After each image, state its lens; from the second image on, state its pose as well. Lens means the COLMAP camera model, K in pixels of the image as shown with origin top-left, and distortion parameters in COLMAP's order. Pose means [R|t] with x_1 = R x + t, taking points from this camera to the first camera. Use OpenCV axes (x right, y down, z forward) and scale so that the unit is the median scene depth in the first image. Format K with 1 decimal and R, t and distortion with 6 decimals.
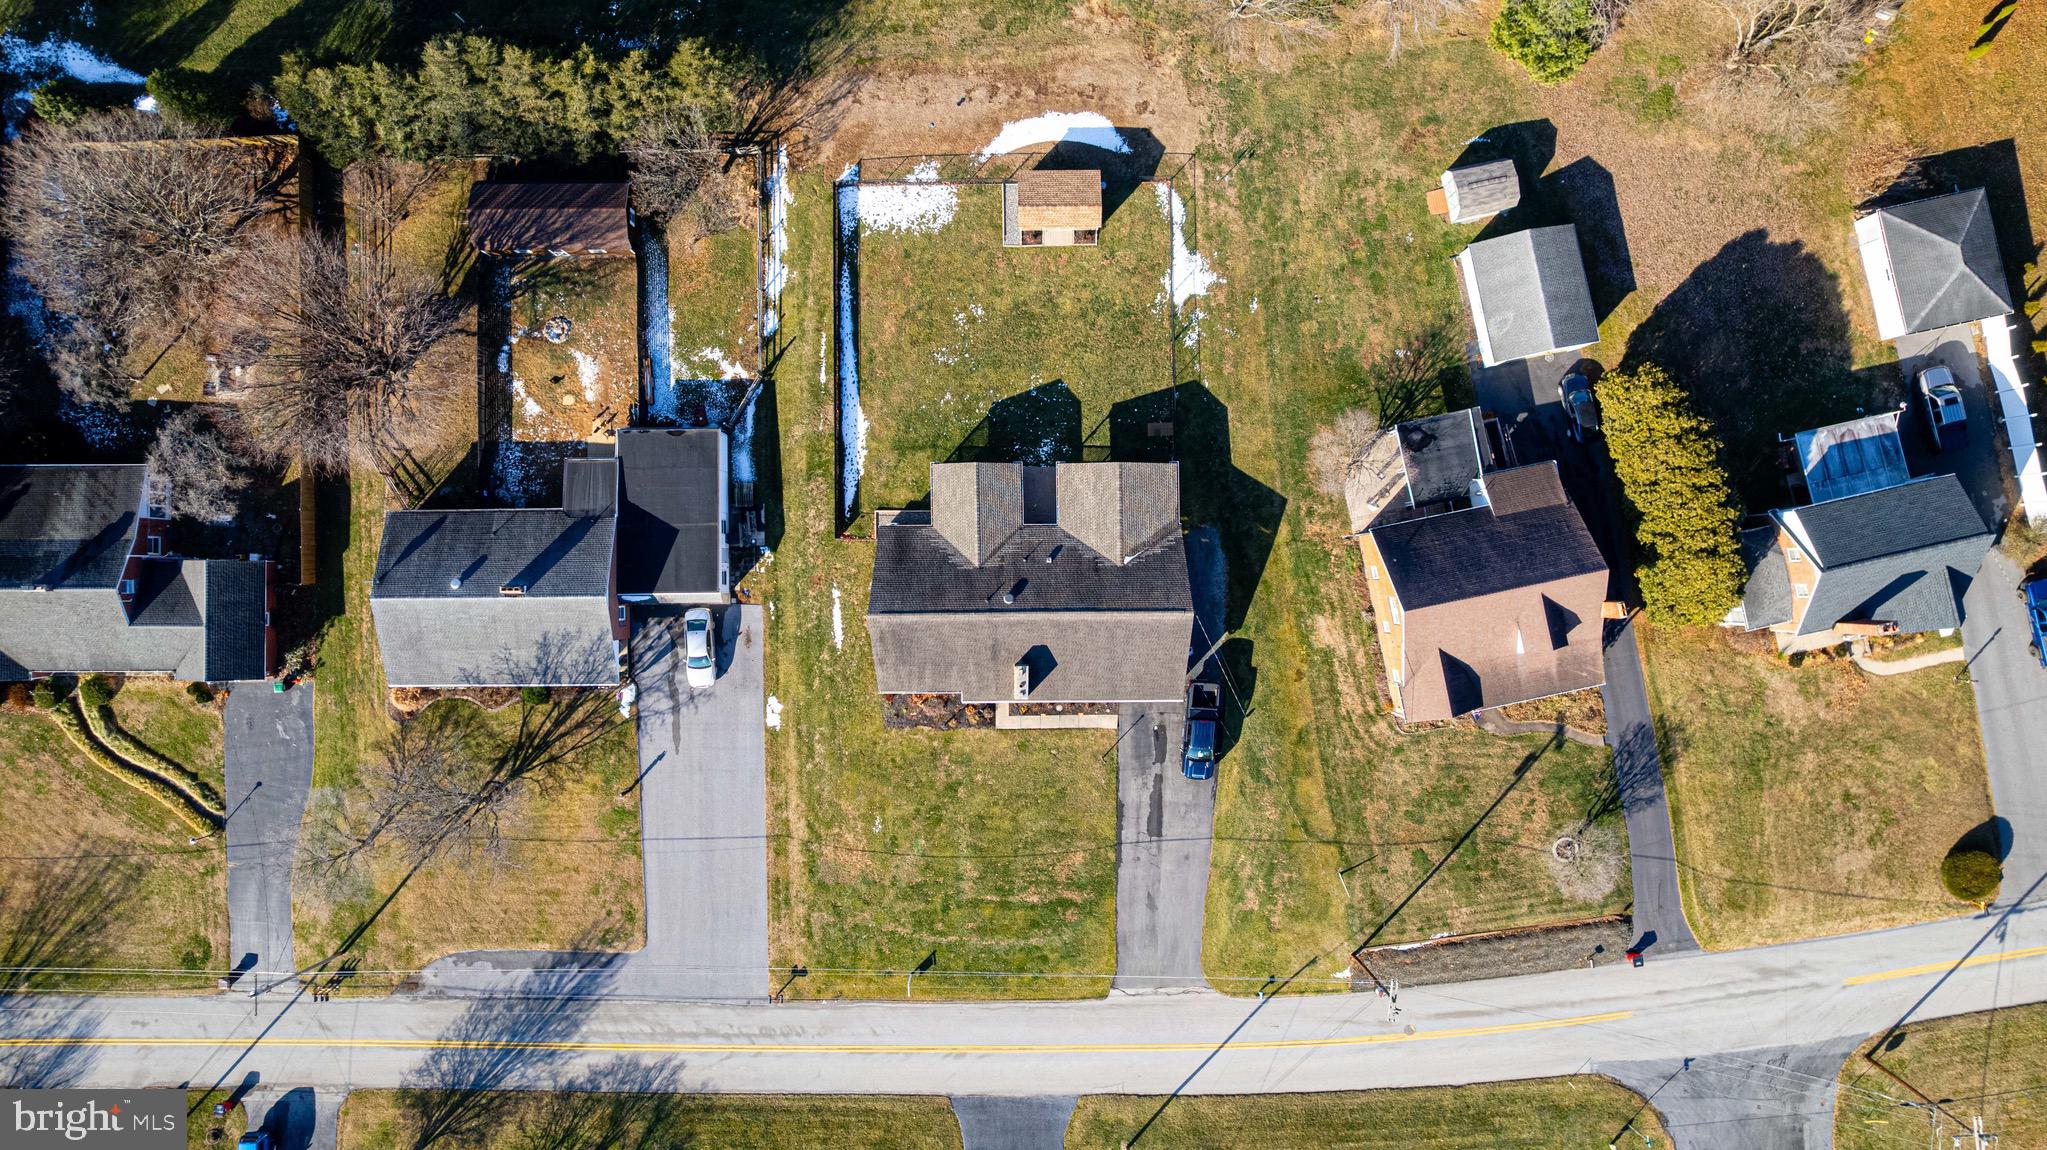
lens RADIAL K [[1302.6, 0, 1021.7], [0, 1302.6, 576.3], [0, 0, 1]] dist [-0.059462, 0.047443]
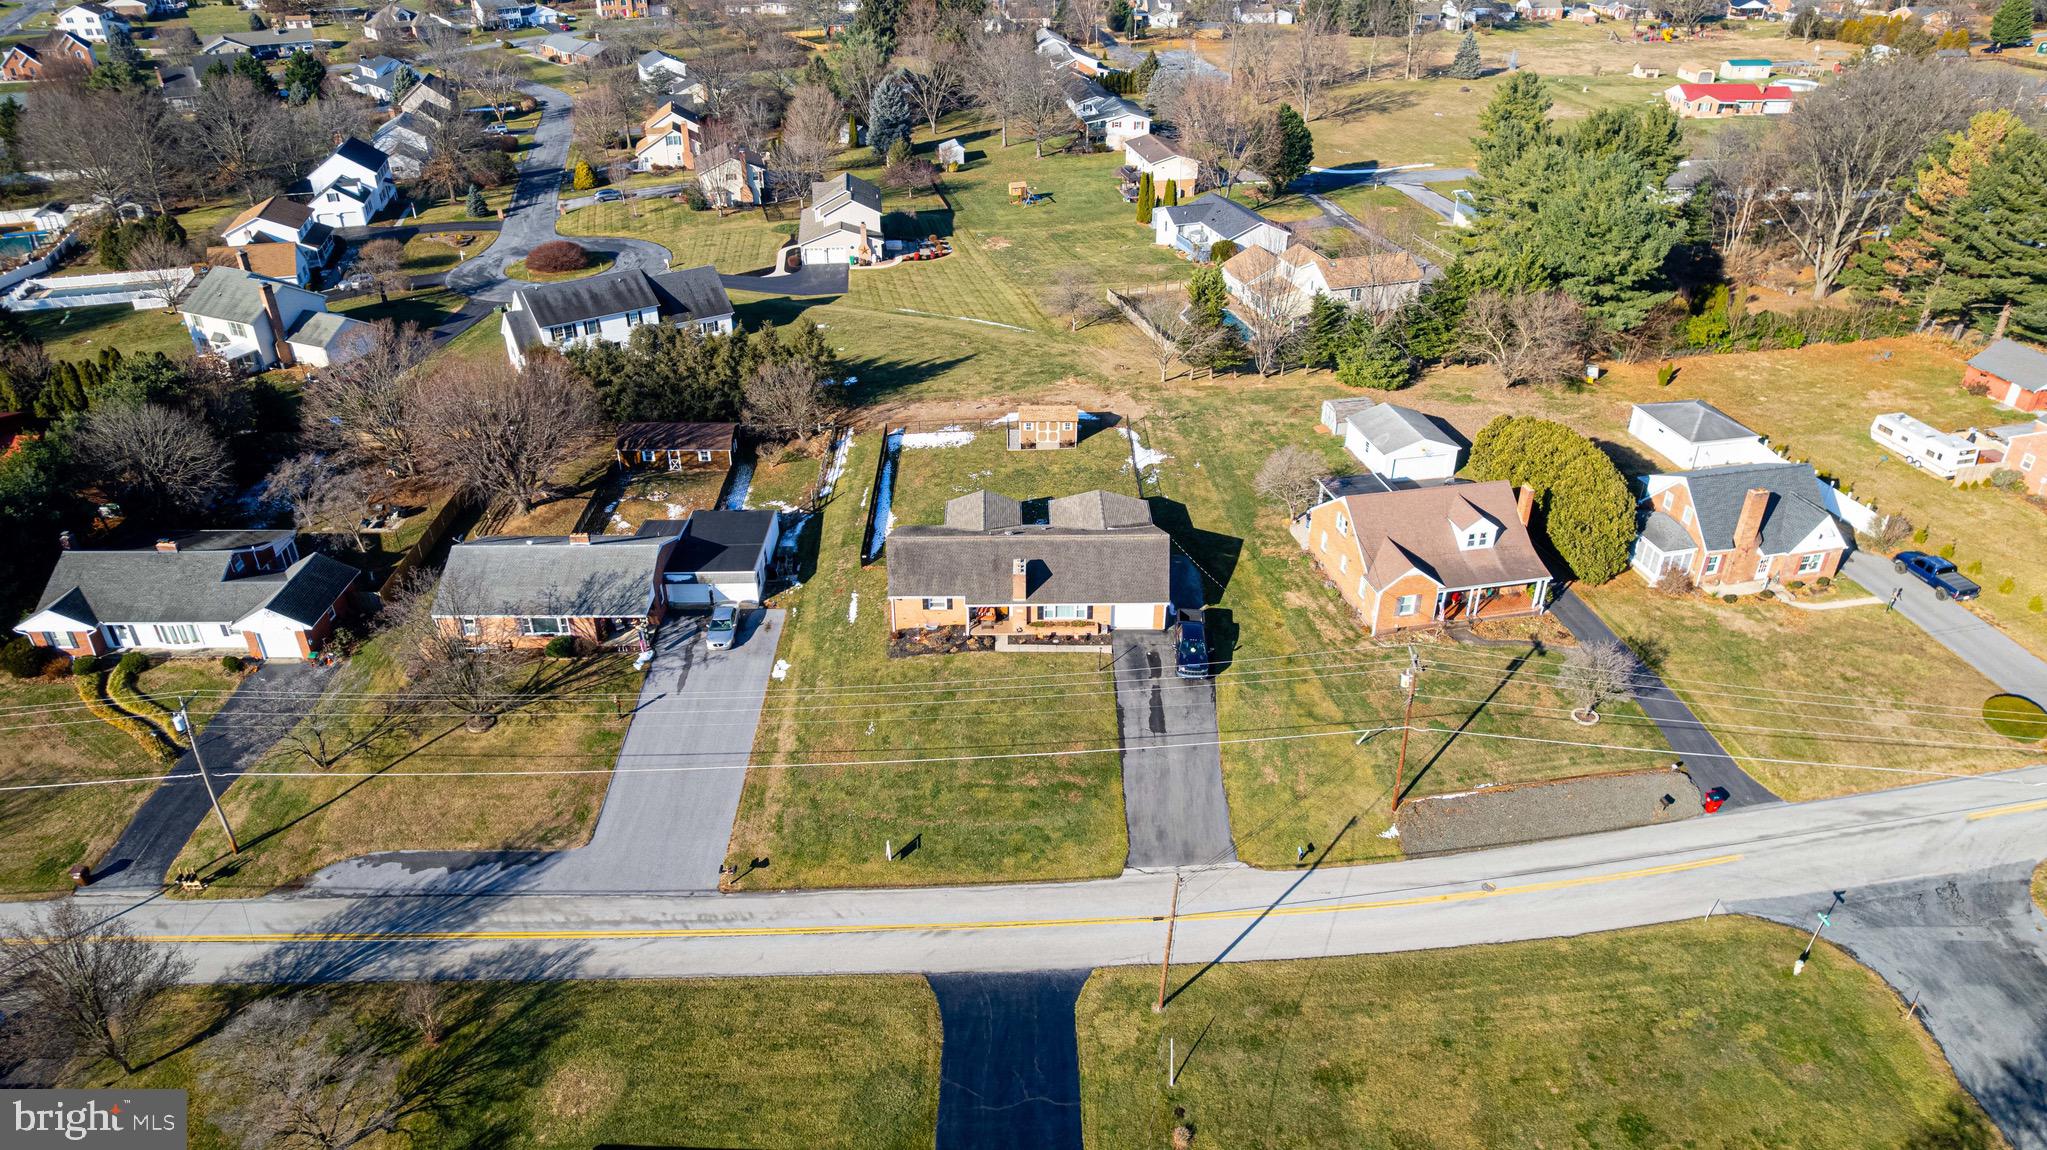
lens RADIAL K [[1302.6, 0, 1024.1], [0, 1302.6, 572.6], [0, 0, 1]] dist [-0.059462, 0.047443]
pose [[1.000000, -0.000507, -0.000010, 0.003192], [0.000256, 0.521651, -0.853159, 0.962532], [0.000438, 0.853159, 0.521651, 0.399719]]
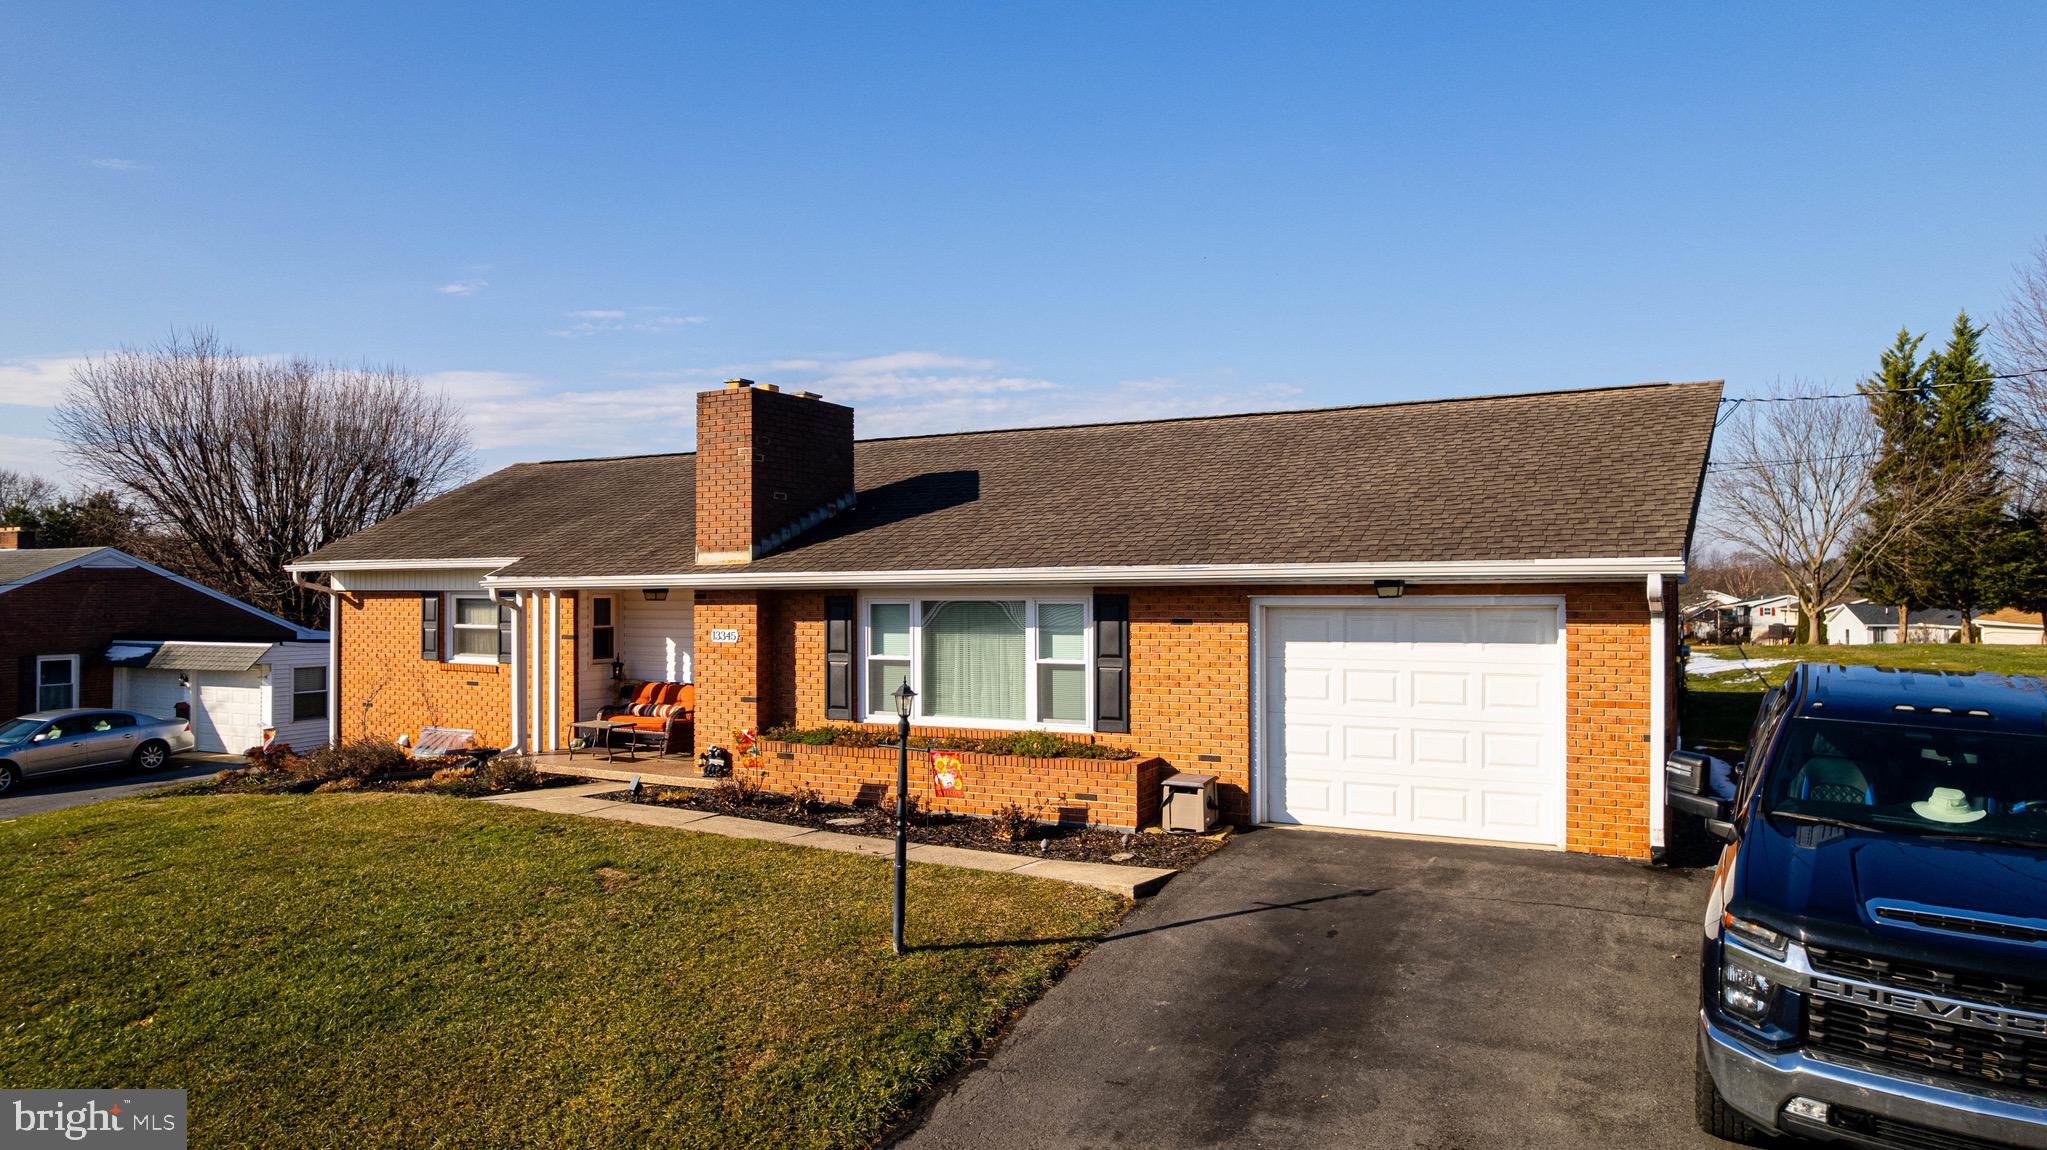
lens RADIAL K [[1302.6, 0, 1023.9], [0, 1302.6, 563.2], [0, 0, 1]] dist [-0.059462, 0.047443]
pose [[0.884833, -0.009781, -0.465806, 0.120756], [-0.465891, -0.009705, -0.884789, 0.229080], [0.004134, 0.999905, -0.013144, 0.962578]]
